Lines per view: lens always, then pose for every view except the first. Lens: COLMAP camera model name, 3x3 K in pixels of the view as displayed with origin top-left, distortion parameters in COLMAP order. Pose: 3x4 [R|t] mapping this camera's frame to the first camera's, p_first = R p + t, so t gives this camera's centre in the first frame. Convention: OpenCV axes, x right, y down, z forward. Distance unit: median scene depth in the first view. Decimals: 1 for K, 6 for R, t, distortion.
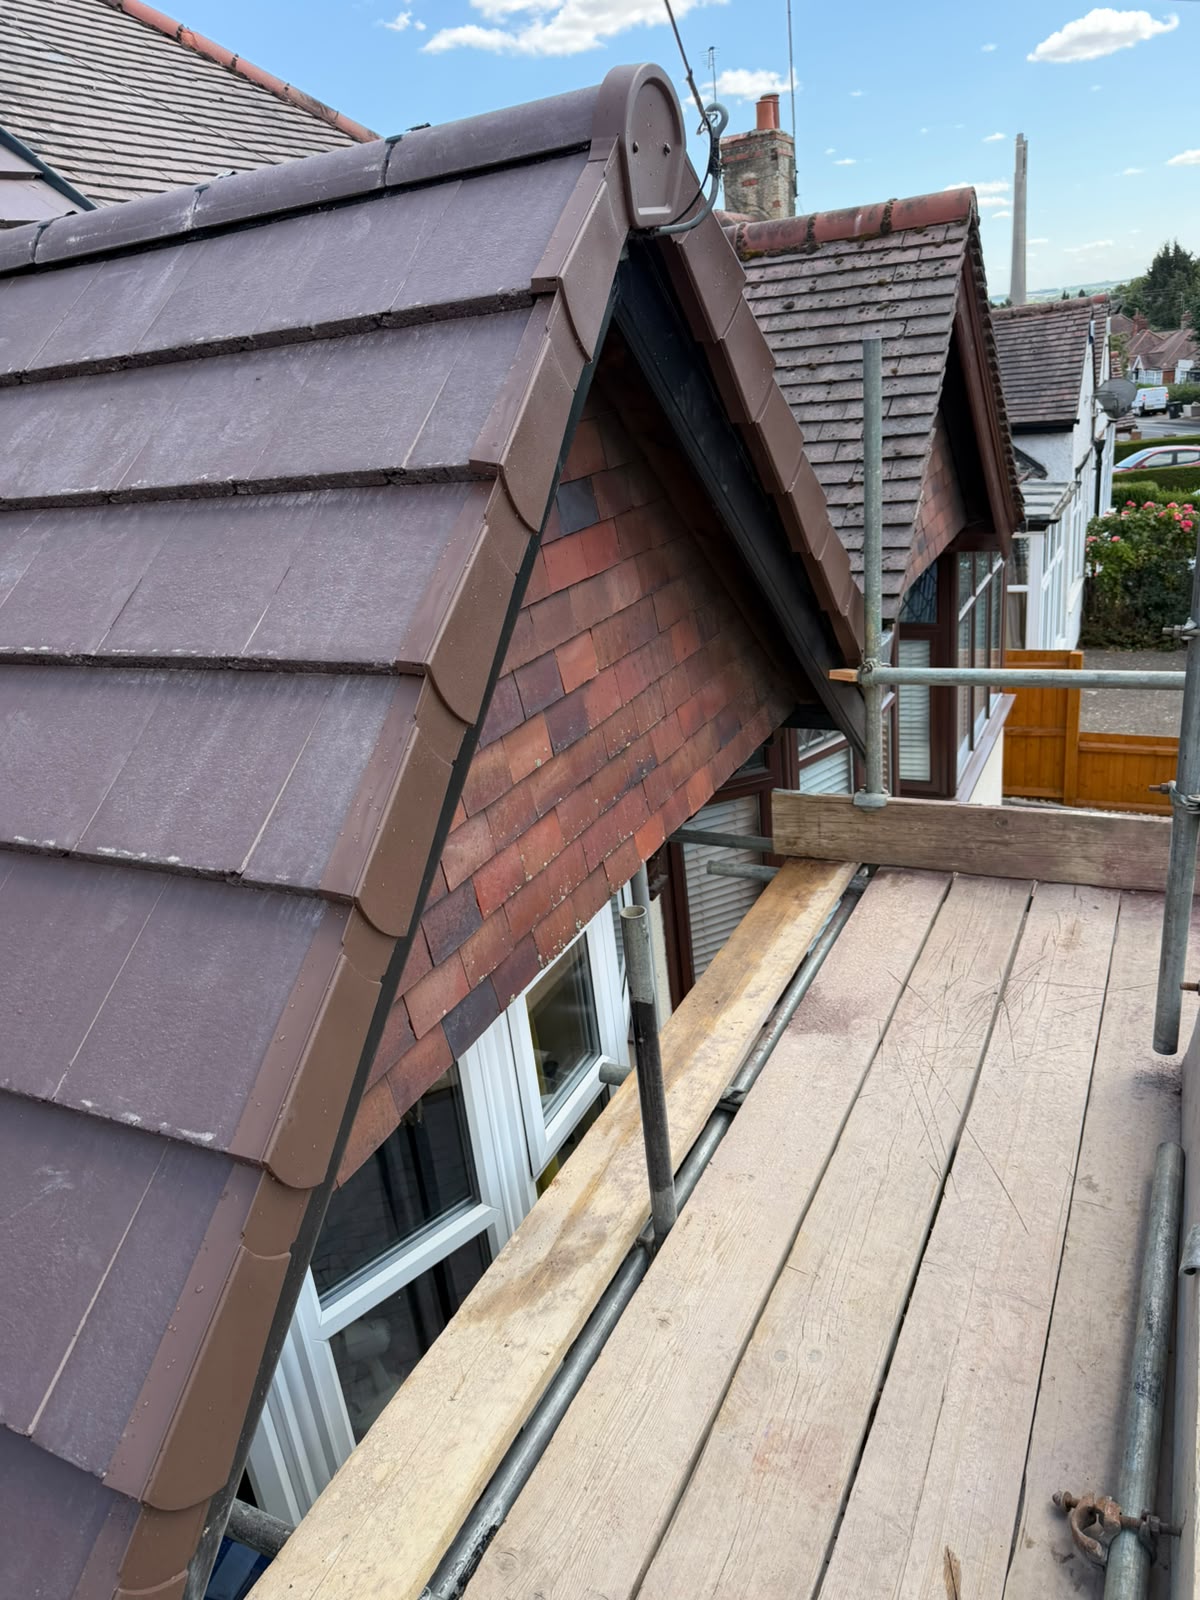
lens RADIAL K [[1133.3, 0, 600.0], [0, 1133.3, 800.0], [0, 0, 1]] dist [0.046158, -0.065164]
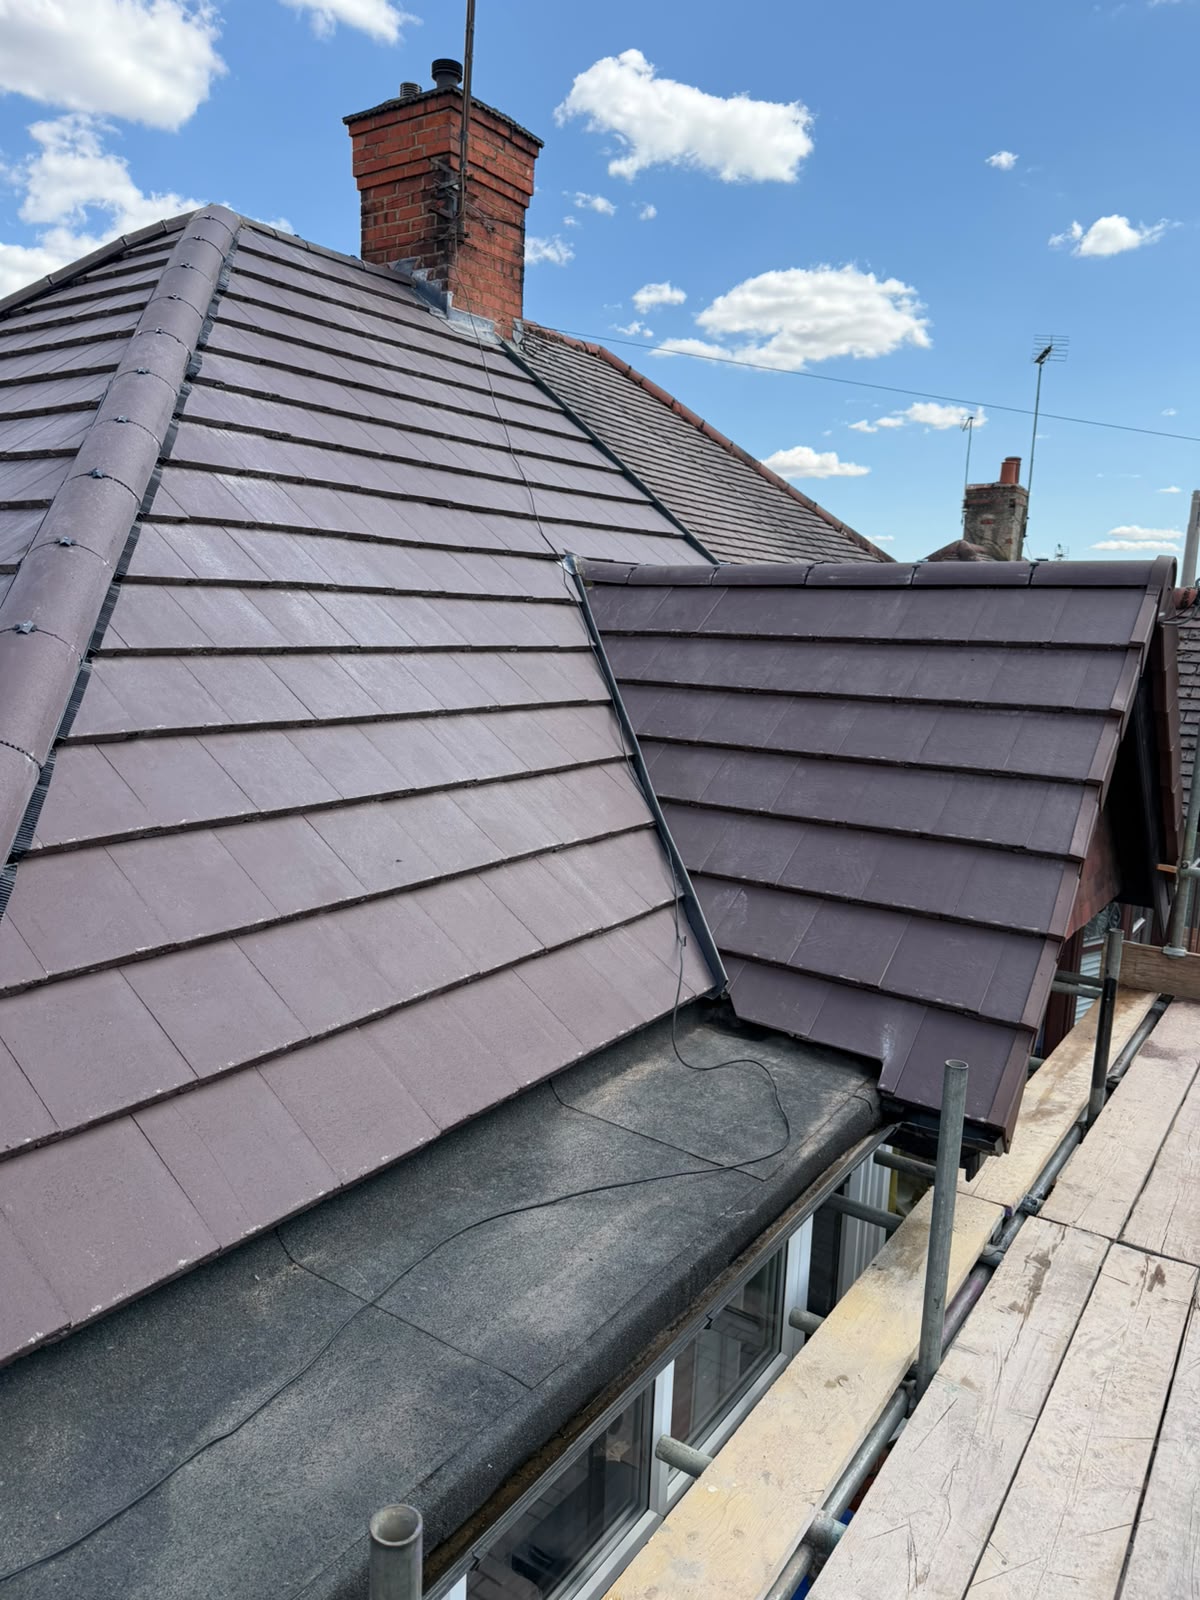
lens RADIAL K [[1151.8, 0, 600.0], [0, 1151.8, 800.0], [0, 0, 1]] dist [-0.002166, -0.000981]
pose [[0.980070, 0.160721, -0.116757, -0.379407], [-0.181959, 0.962131, -0.202966, 0.260855], [0.079714, 0.220165, 0.972200, -0.638885]]
